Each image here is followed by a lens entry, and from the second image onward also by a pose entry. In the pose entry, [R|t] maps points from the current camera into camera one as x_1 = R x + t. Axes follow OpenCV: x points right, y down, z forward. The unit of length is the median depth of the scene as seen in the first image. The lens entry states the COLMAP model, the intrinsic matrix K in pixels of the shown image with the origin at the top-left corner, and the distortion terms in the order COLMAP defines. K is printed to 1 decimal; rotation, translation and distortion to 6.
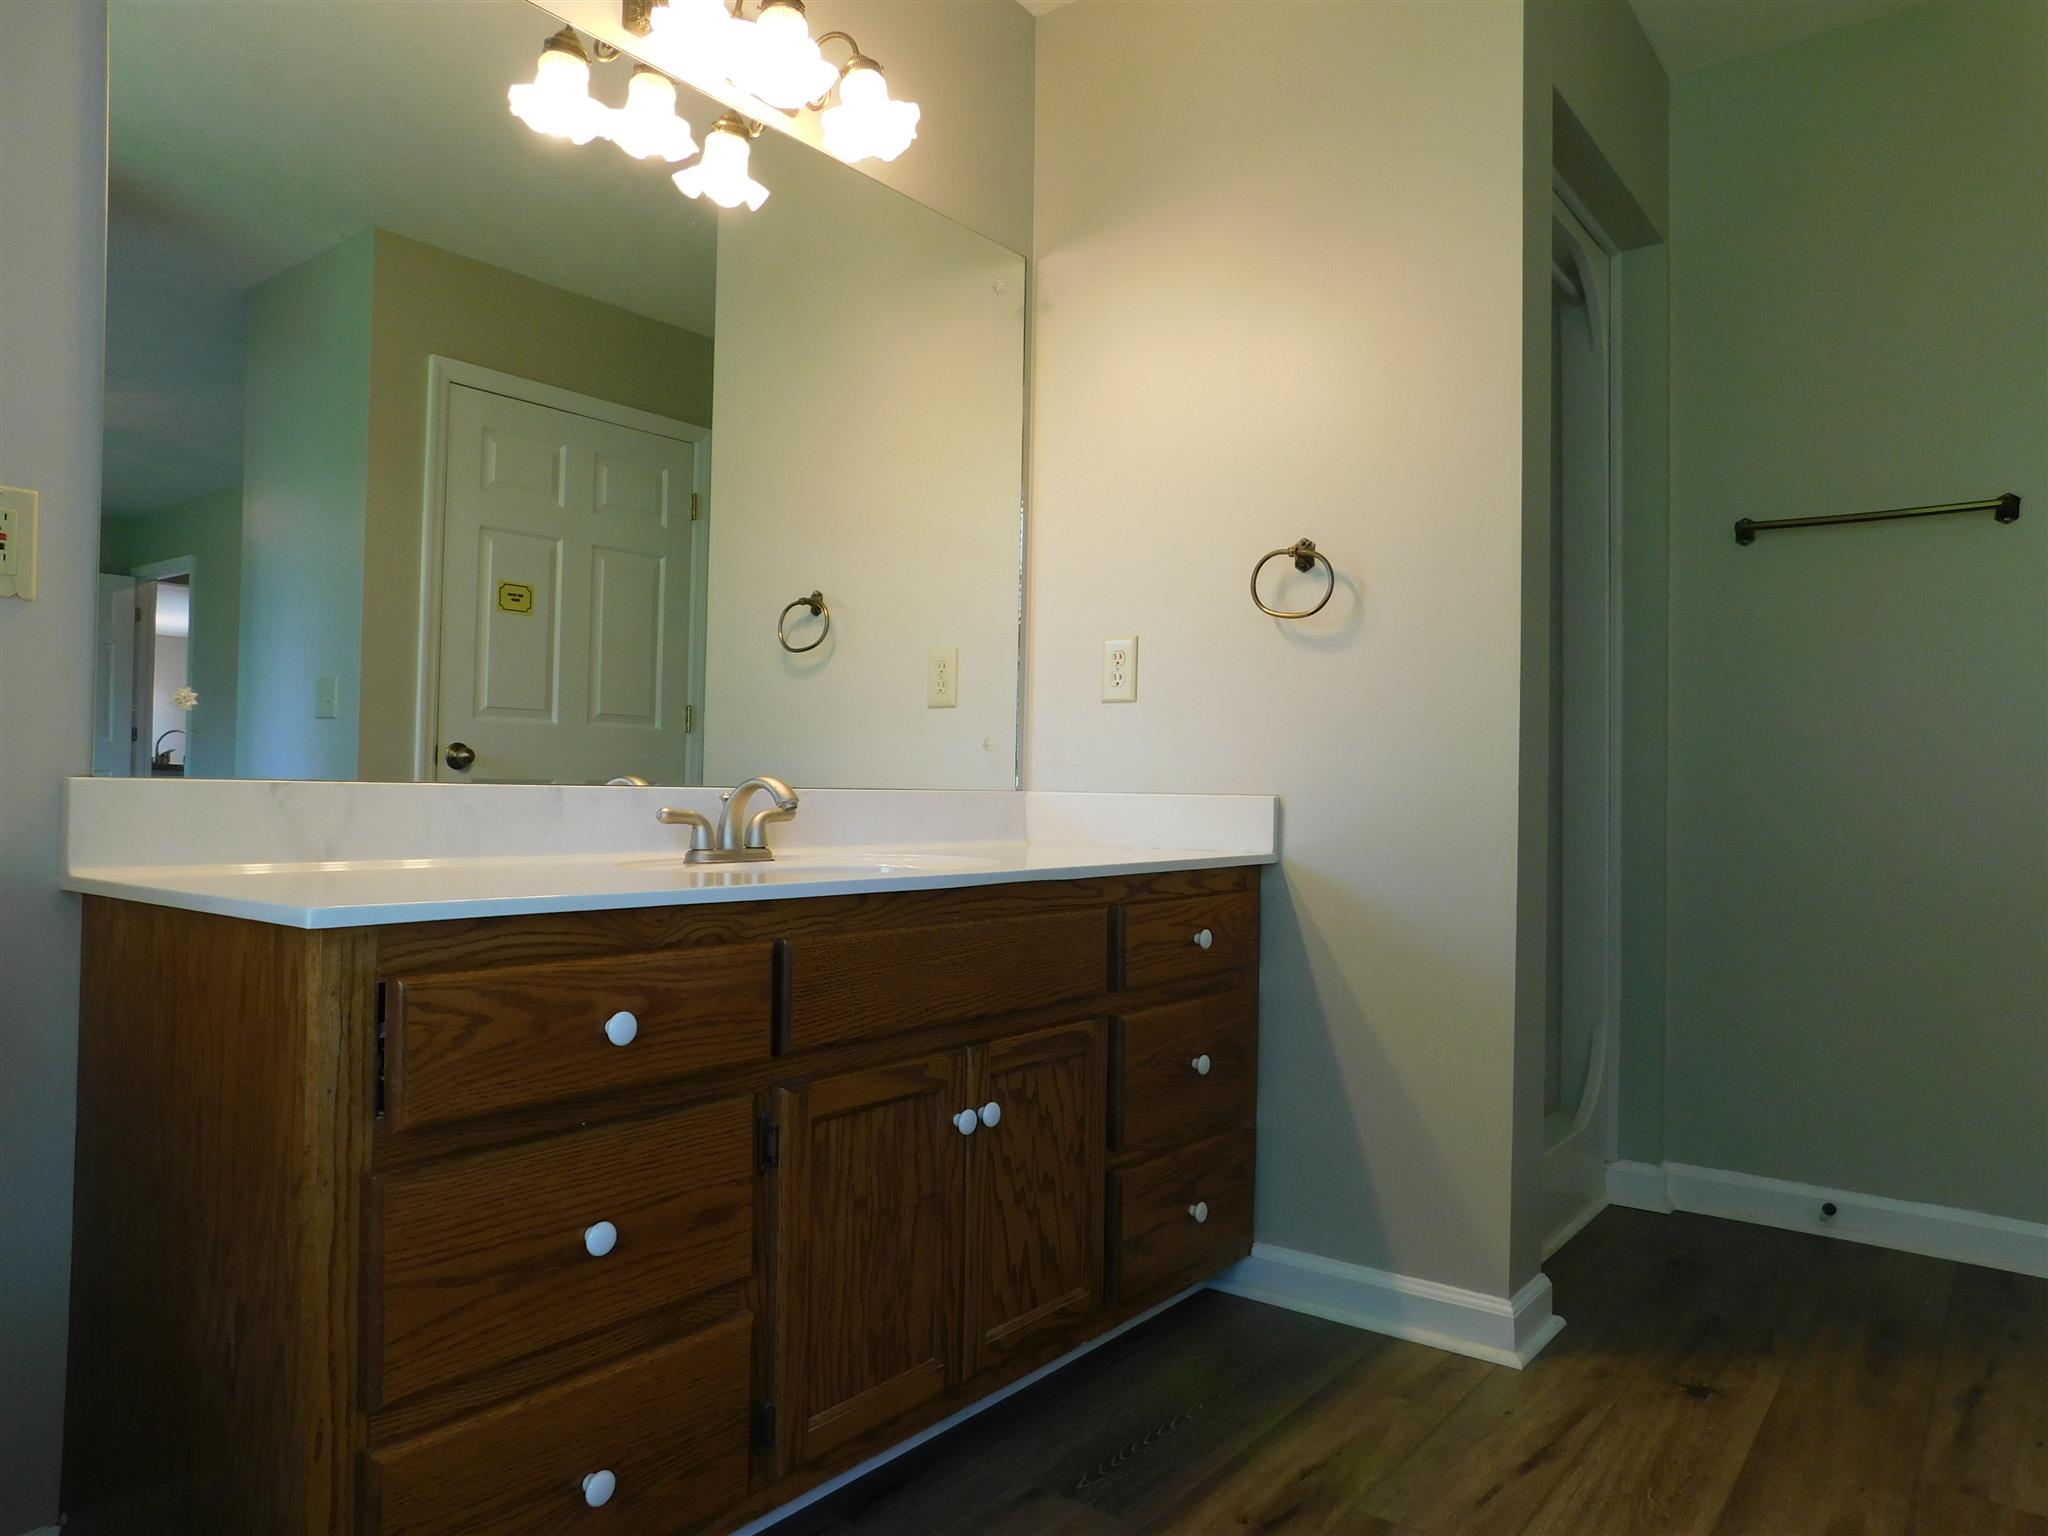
lens RADIAL K [[1385.8, 0, 1024.0], [0, 1385.8, 768.0], [0, 0, 1]] dist [-0.072132, 0.073108]
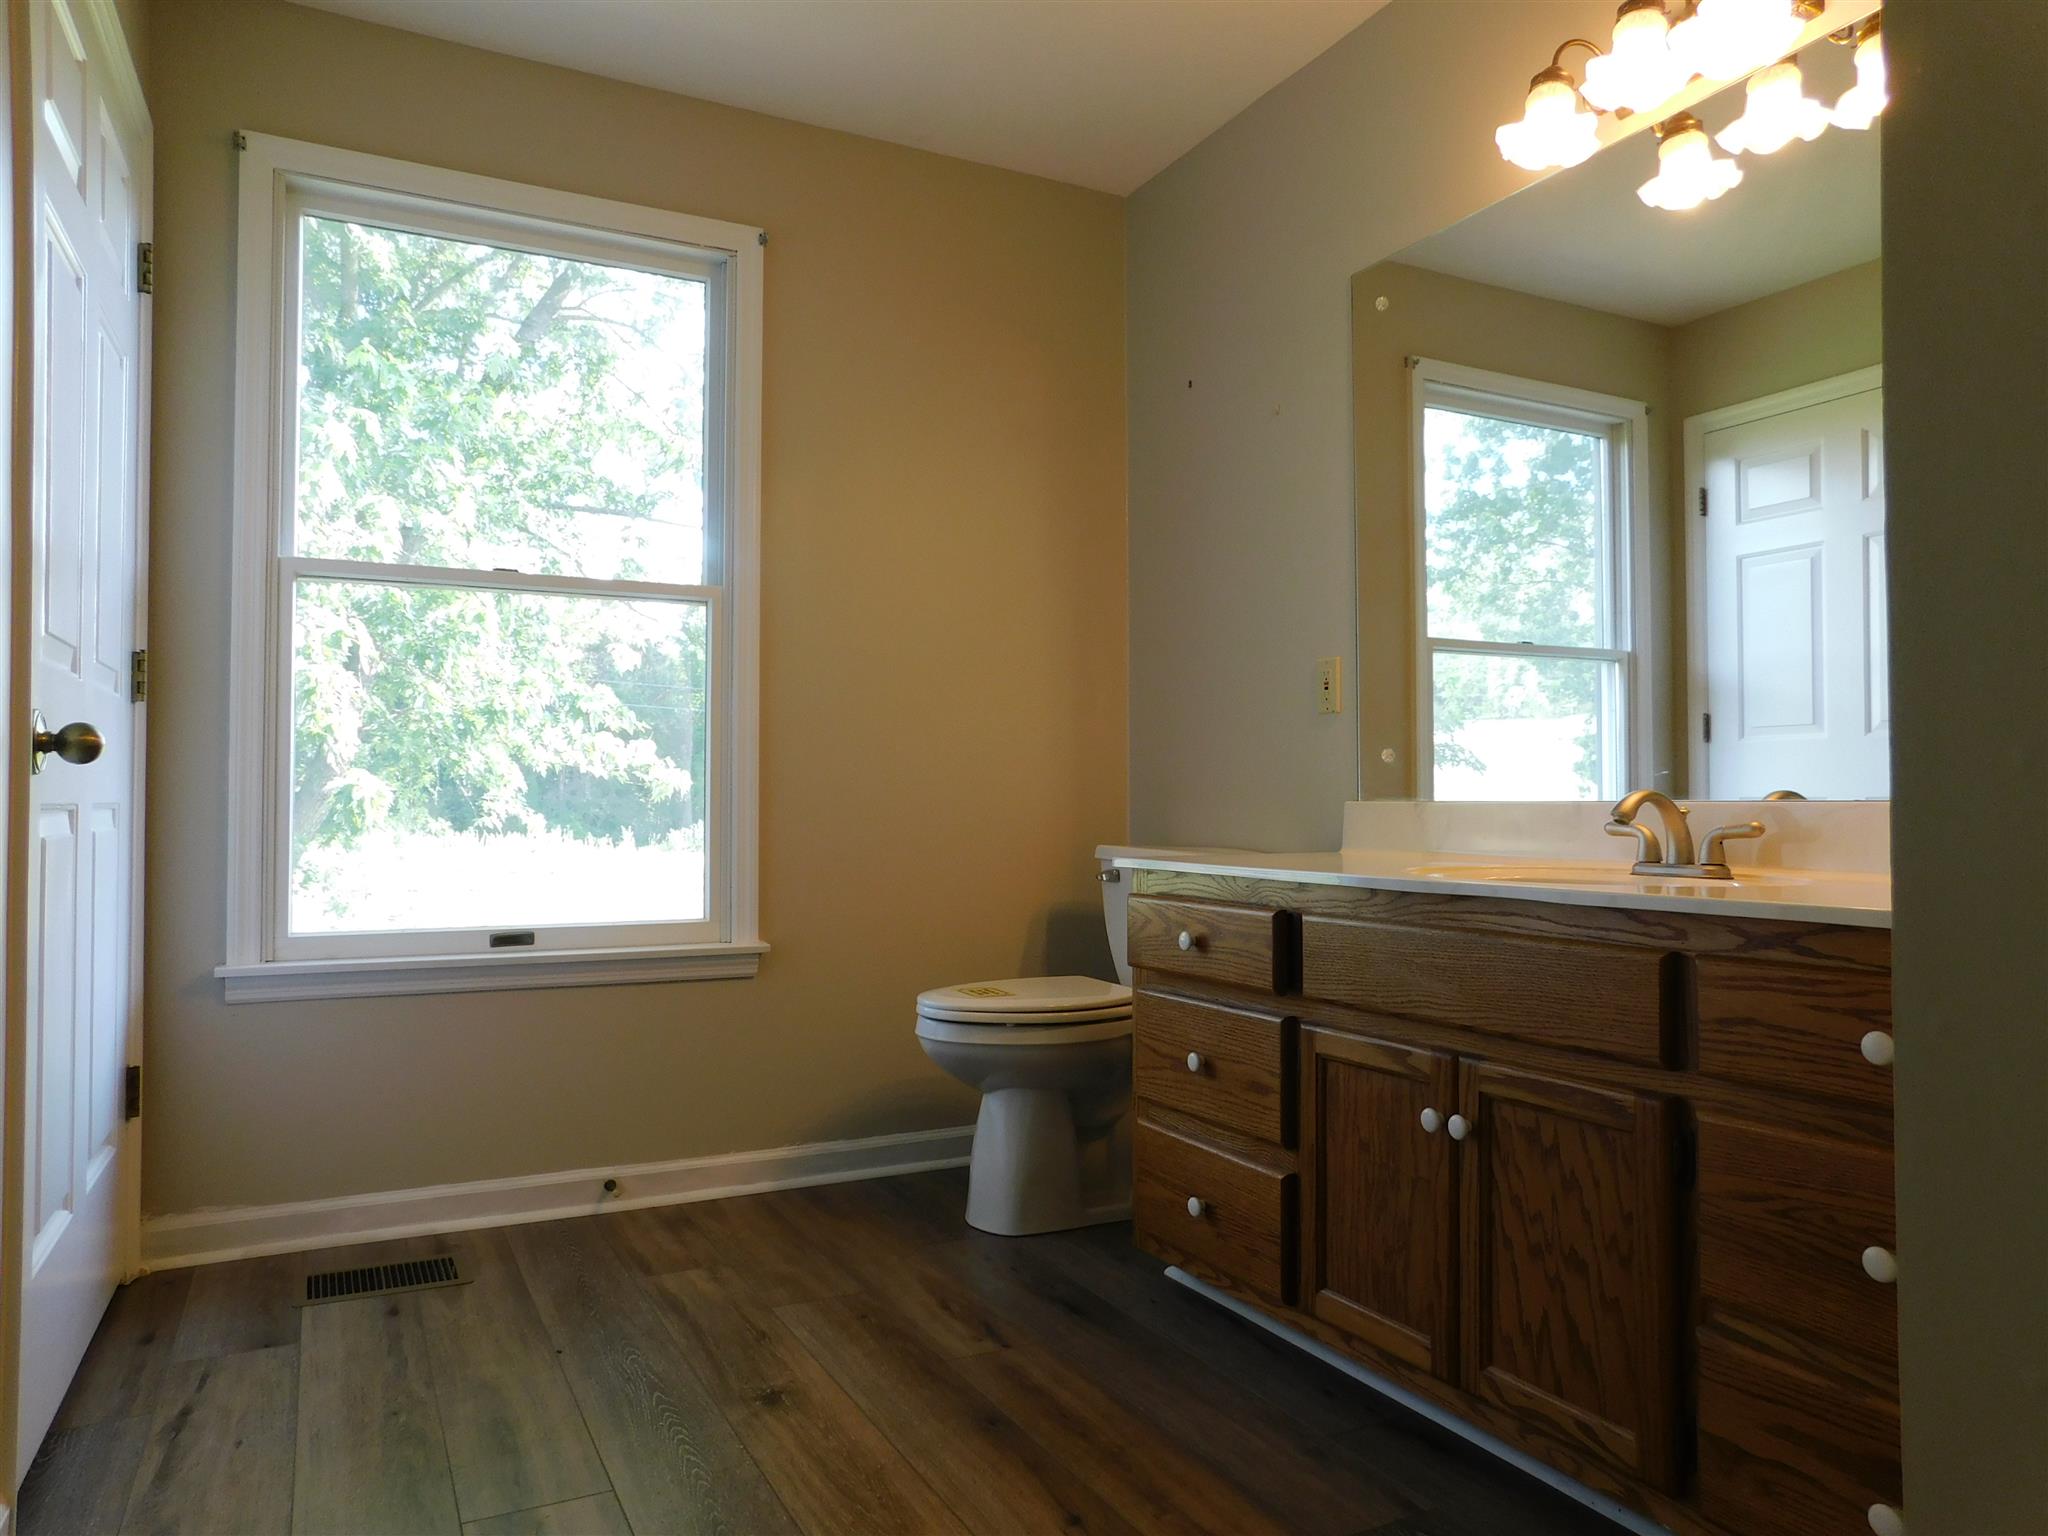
lens RADIAL K [[1385.8, 0, 1024.0], [0, 1385.8, 768.0], [0, 0, 1]] dist [-0.072132, 0.073108]
pose [[-0.425048, -0.032929, -0.904571, 0.948172], [0.009602, 0.999118, -0.040883, 0.028671], [0.905120, -0.026063, -0.424357, 1.074334]]
